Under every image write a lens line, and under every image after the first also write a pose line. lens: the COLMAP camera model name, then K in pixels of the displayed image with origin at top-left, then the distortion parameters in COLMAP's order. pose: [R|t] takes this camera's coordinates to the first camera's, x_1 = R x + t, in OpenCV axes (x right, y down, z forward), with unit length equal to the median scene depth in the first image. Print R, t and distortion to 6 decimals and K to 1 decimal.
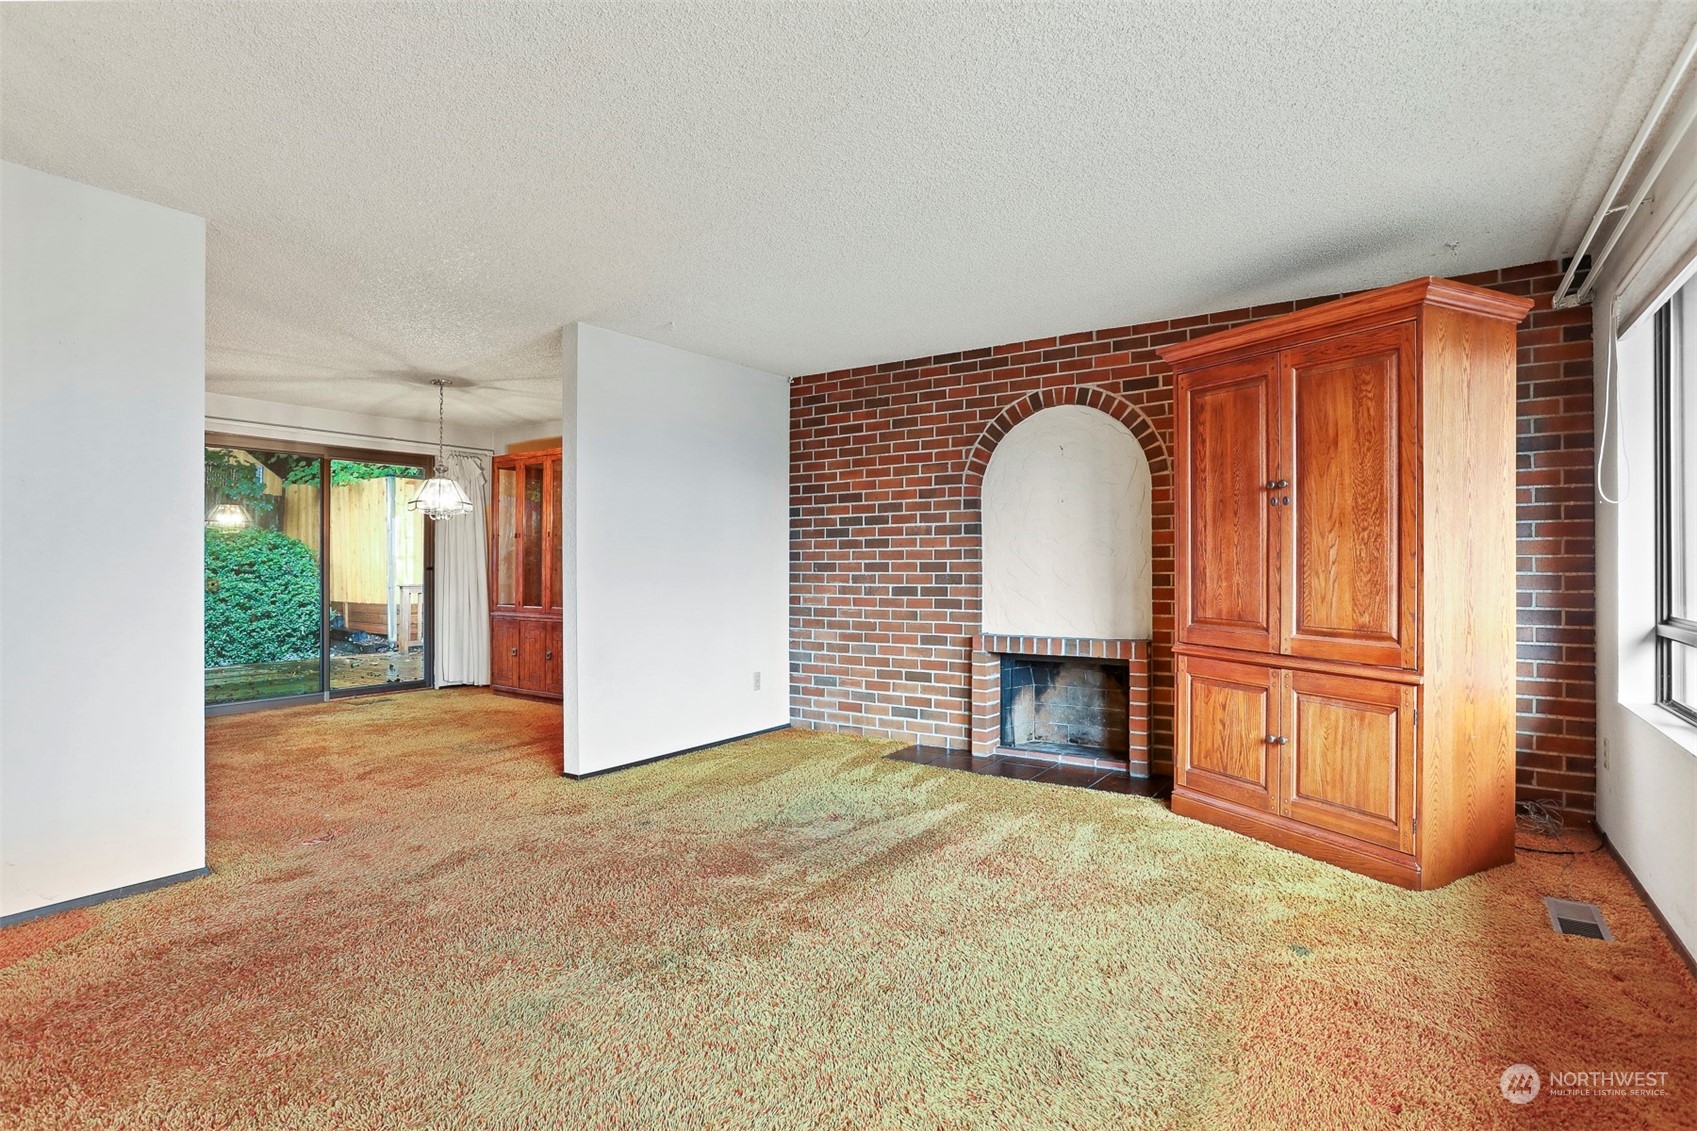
lens RADIAL K [[881.7, 0, 863.3], [0, 881.7, 578.5], [0, 0, 1]] dist [-0.025495, 0.002387]
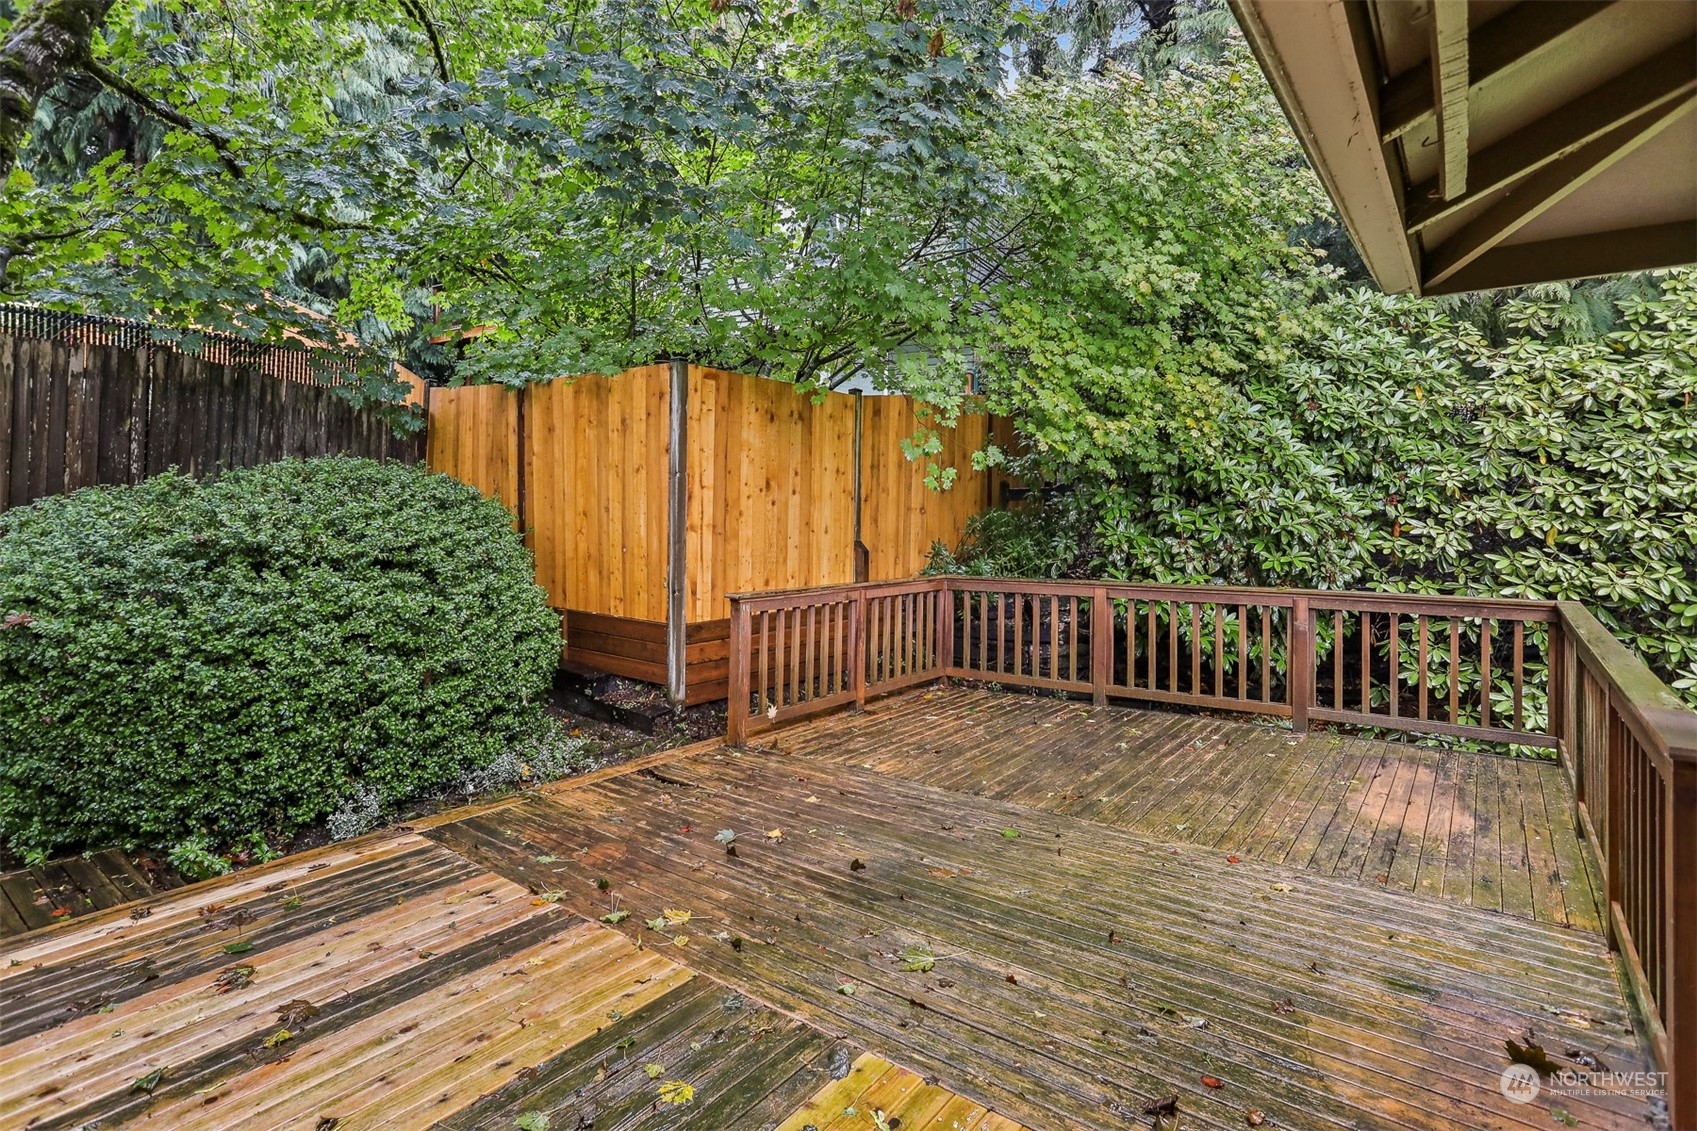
lens RADIAL K [[881.7, 0, 843.8], [0, 881.7, 520.4], [0, 0, 1]] dist [-0.025495, 0.002387]
pose [[0.997898, 0.004344, -0.064663, -0.458499], [-0.003815, 0.999958, 0.008293, -0.035389], [0.064697, -0.008029, 0.997873, 0.572534]]
